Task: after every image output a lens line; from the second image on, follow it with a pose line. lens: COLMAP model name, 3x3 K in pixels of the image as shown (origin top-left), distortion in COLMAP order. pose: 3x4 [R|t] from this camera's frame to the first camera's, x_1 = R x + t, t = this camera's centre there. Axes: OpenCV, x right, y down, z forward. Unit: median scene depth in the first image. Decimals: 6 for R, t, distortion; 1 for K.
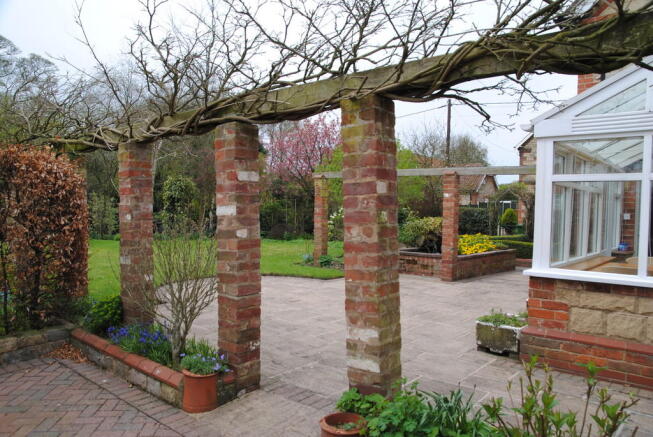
lens RADIAL K [[484.0, 0, 326.1], [0, 484.0, 227.8], [0, 0, 1]] dist [0.004013, 0.002029]
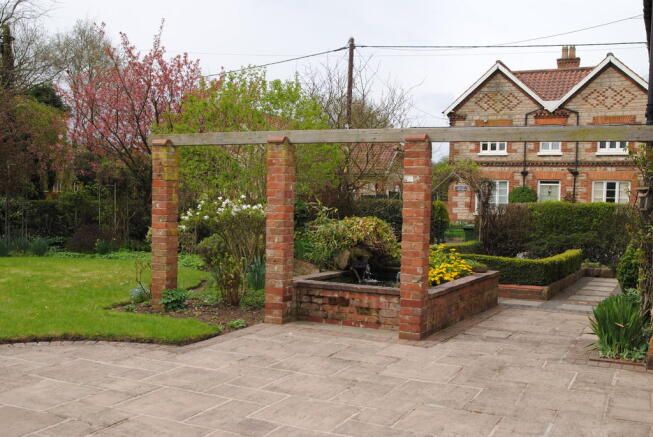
lens RADIAL K [[705.5, 0, 326.5], [0, 705.5, 218.5], [0, 0, 1]] dist [-0.021942, -0.000812]
pose [[0.973910, -0.004196, 0.226895, -0.013426], [0.007048, 0.999906, -0.011761, -0.011760], [-0.226824, 0.013054, 0.973848, 0.201500]]
